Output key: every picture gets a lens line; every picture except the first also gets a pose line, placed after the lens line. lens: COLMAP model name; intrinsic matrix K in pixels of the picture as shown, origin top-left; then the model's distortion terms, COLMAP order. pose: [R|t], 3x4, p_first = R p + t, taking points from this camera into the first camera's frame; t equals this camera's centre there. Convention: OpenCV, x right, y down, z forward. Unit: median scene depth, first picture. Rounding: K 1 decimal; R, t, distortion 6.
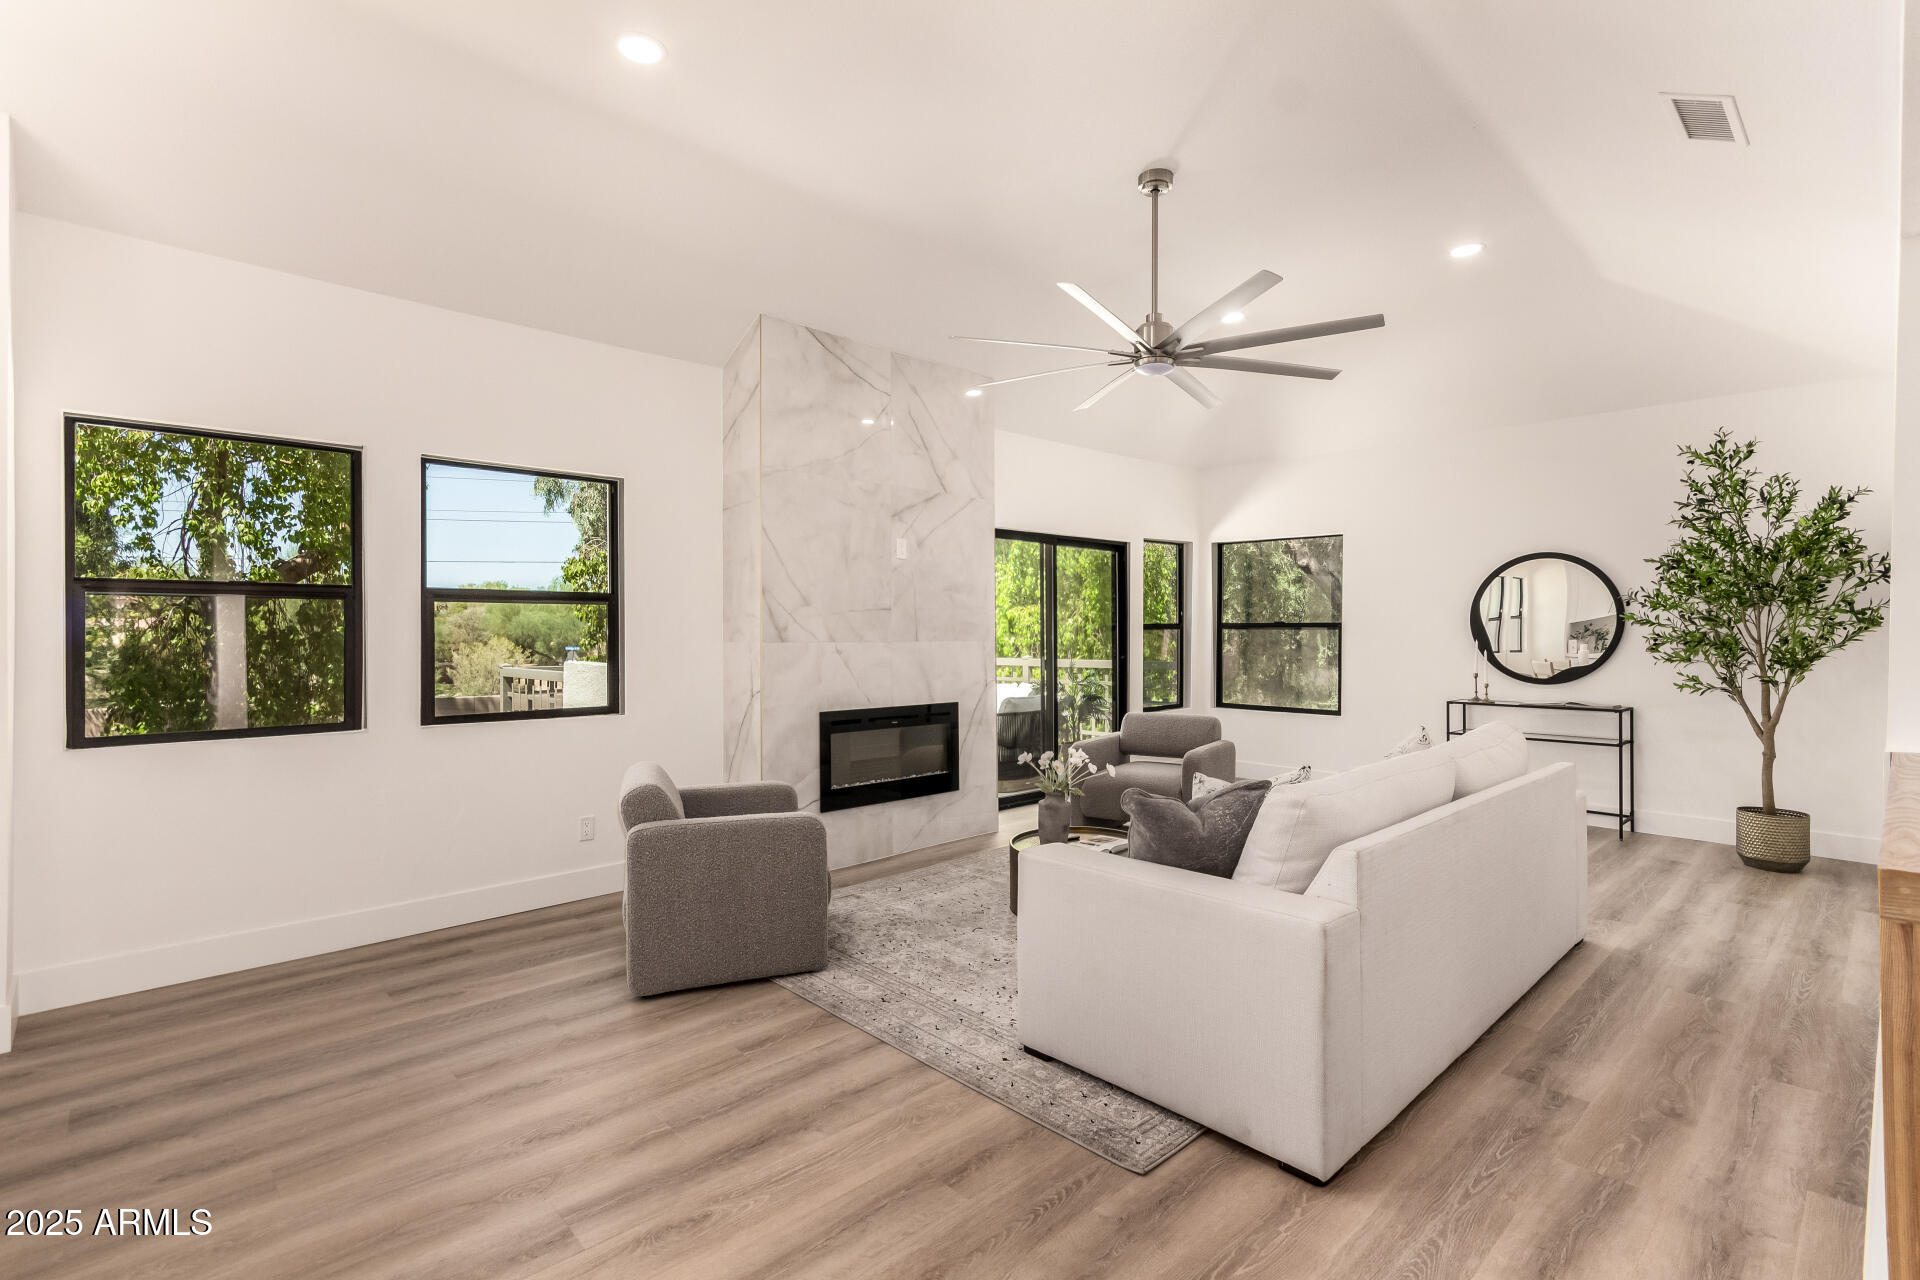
lens RADIAL K [[876.6, 0, 961.3], [0, 876.6, 633.9], [0, 0, 1]] dist [-0.001775, -0.000131]
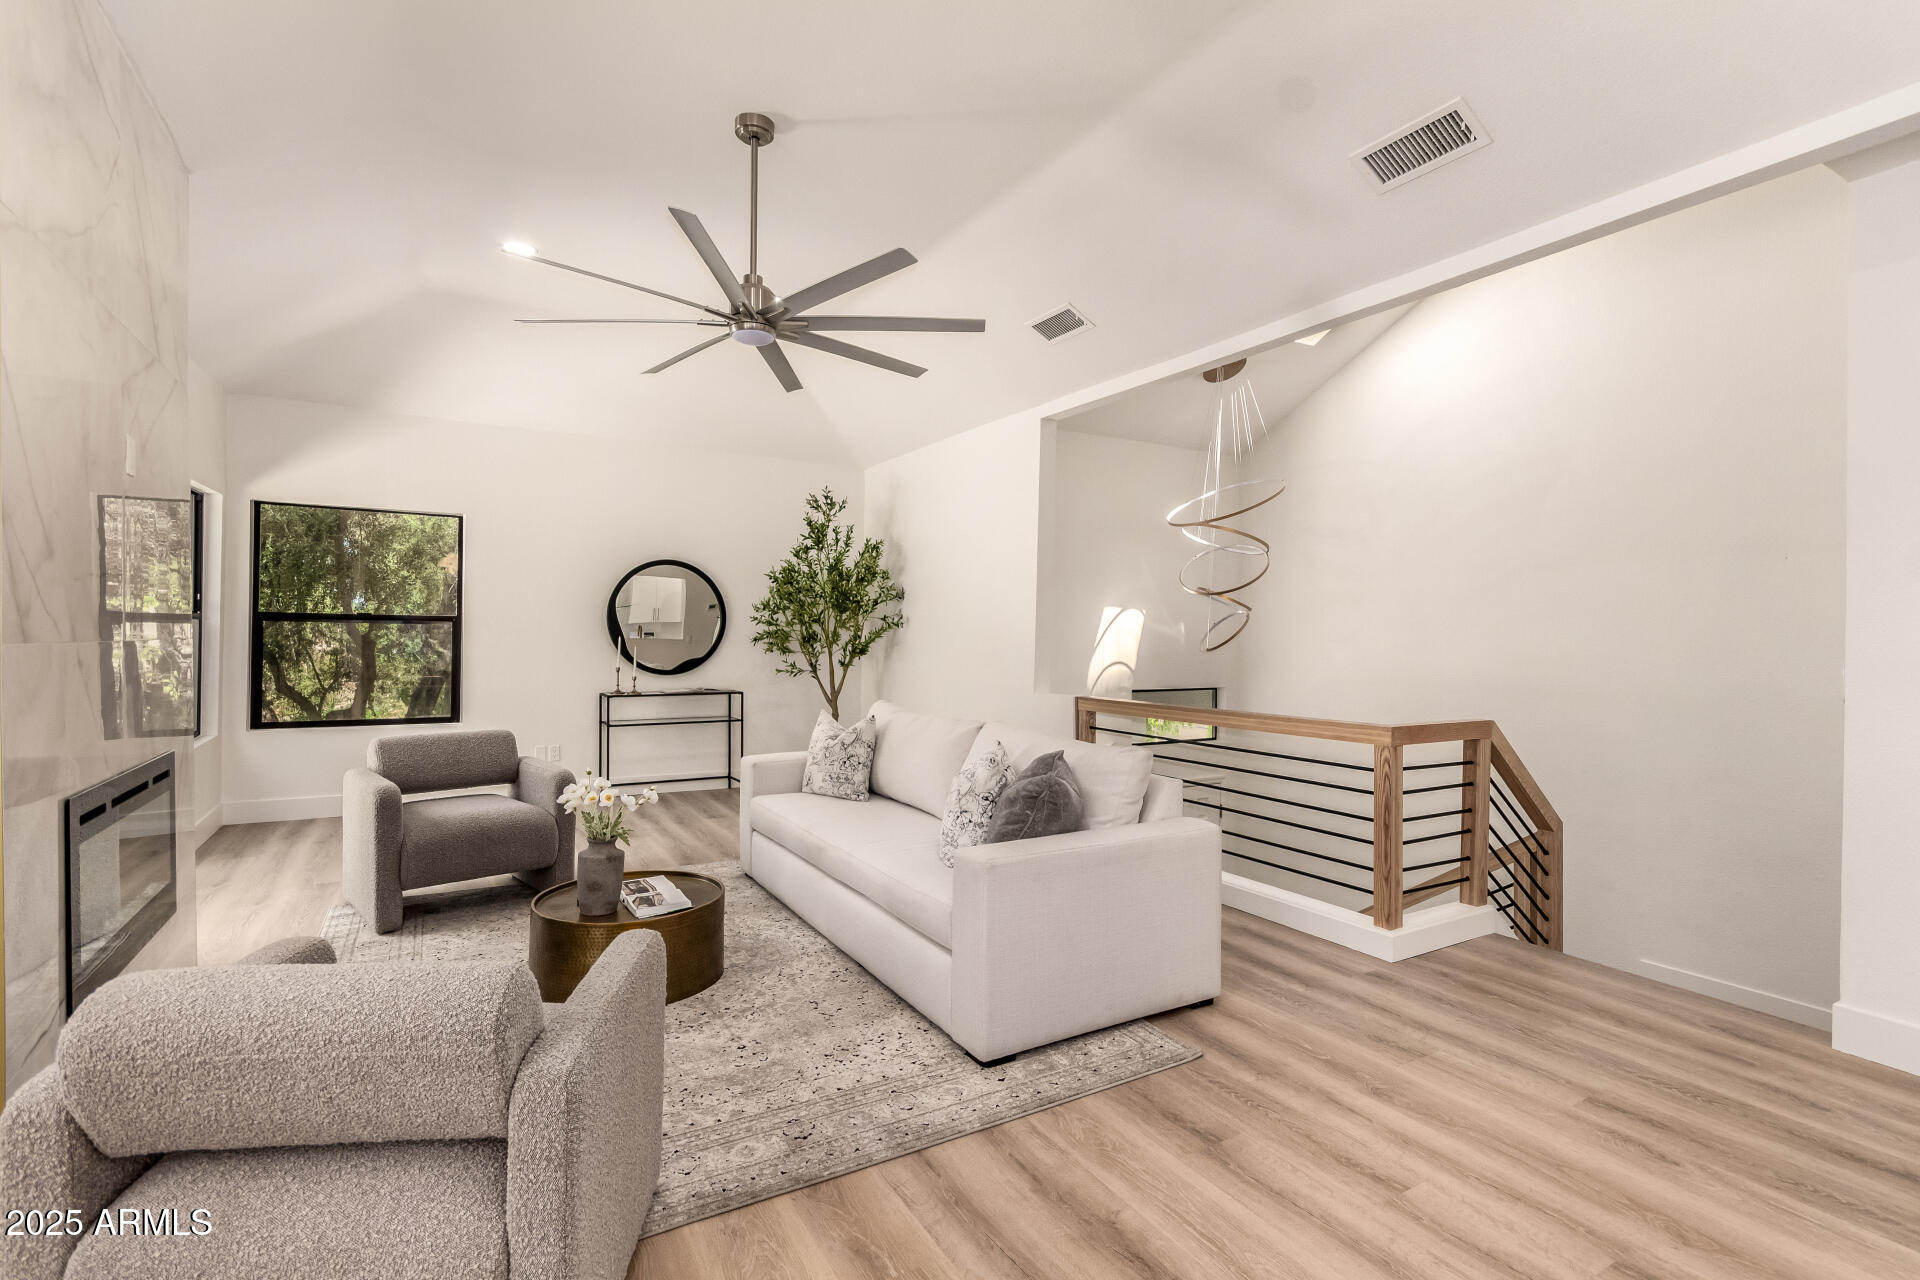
lens RADIAL K [[903.4, 0, 960.0], [0, 903.4, 640.0], [0, 0, 1]] dist [-0.000966, -0.000419]
pose [[0.227306, -0.003731, 0.973816, -0.519761], [-0.008276, 0.999949, 0.005763, 0.002572], [-0.973788, -0.009369, 0.227263, 0.472117]]
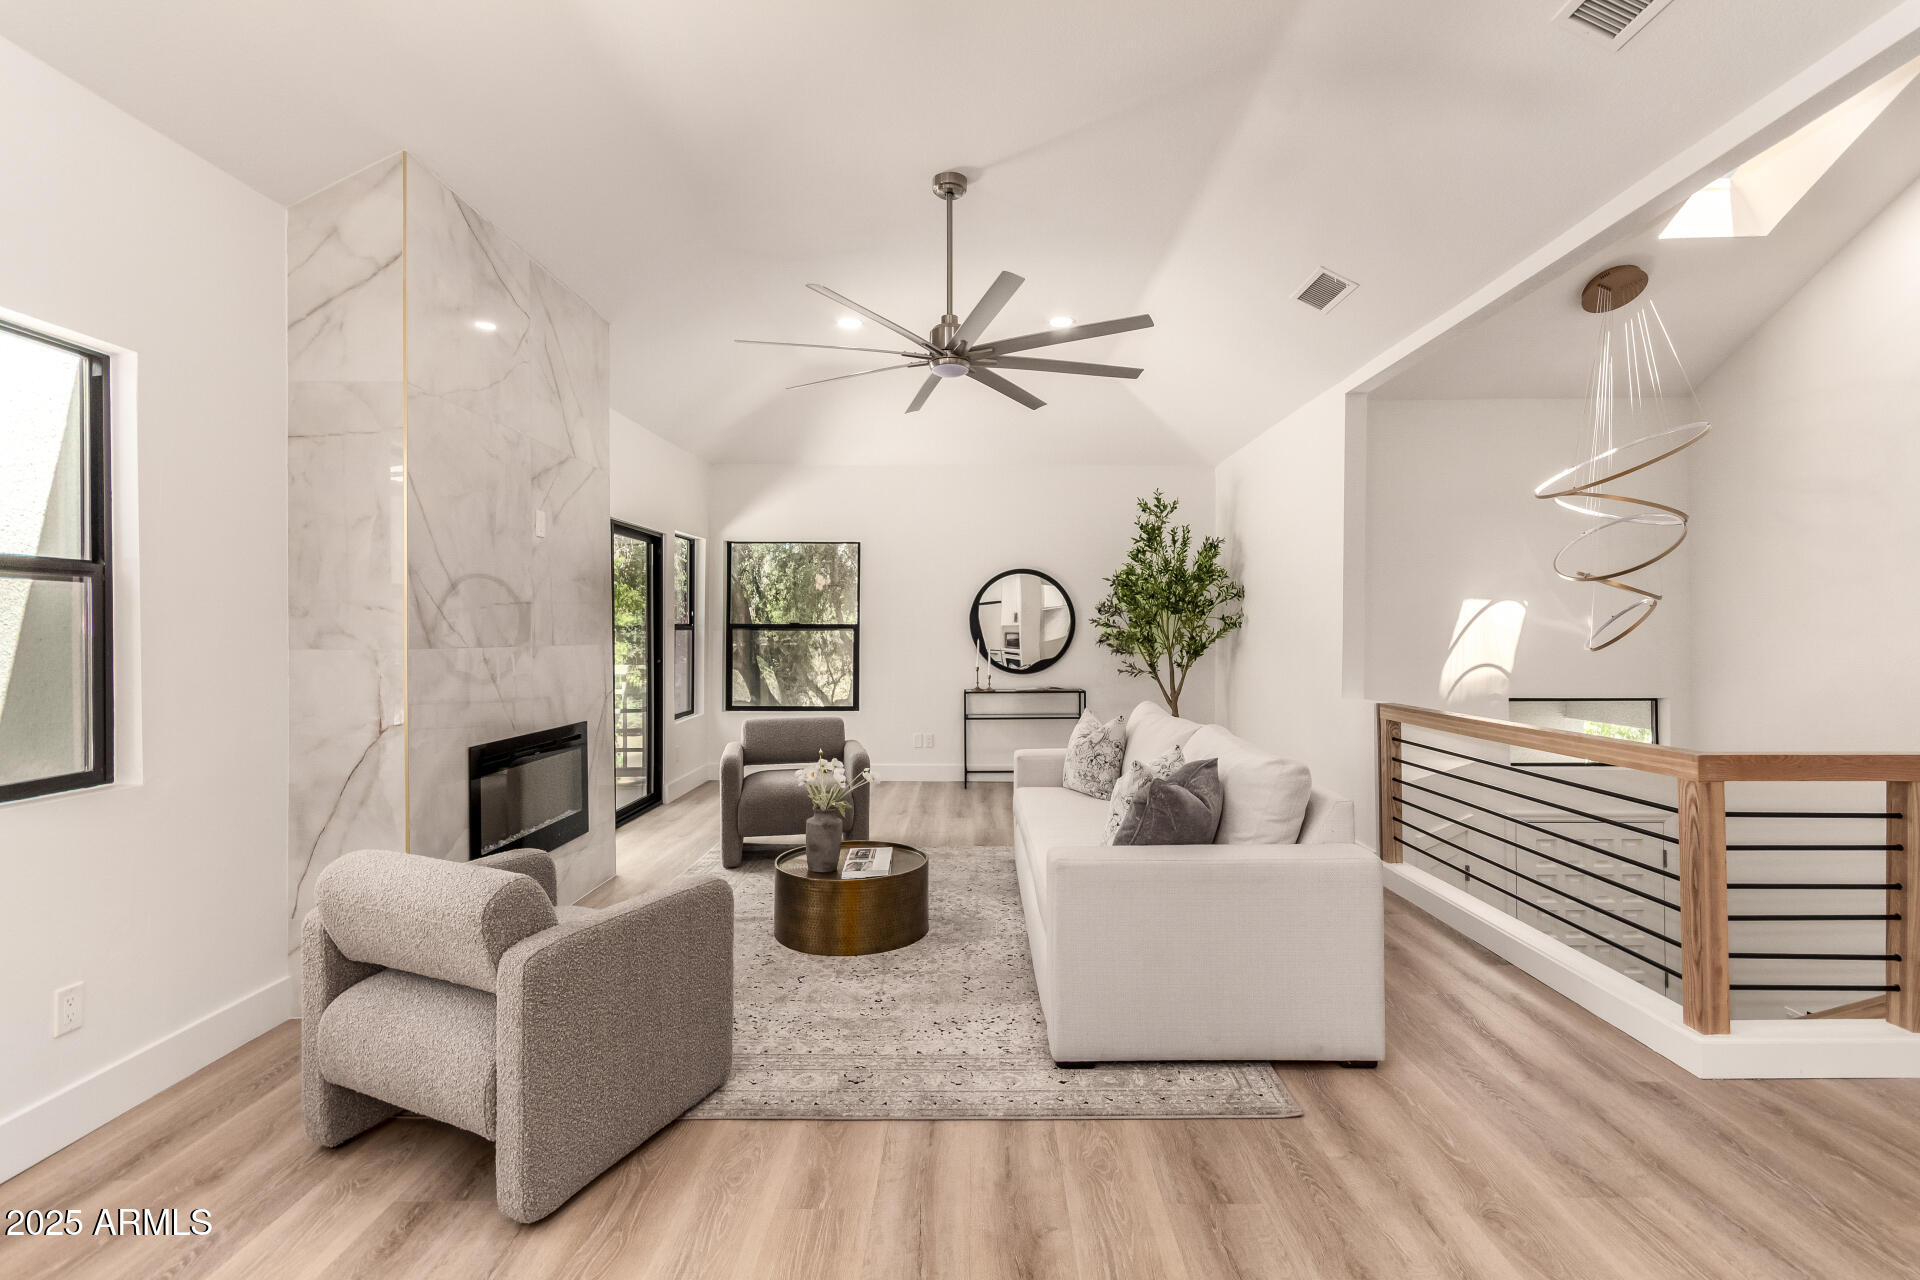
lens RADIAL K [[888.4, 0, 954.7], [0, 888.4, 628.4], [0, 0, 1]] dist [-0.000039, 0.000041]
pose [[0.699553, 0.001855, 0.714578, -0.410551], [0.004429, 0.999966, -0.006932, 0.000699], [-0.714567, 0.008014, 0.699522, 0.233132]]
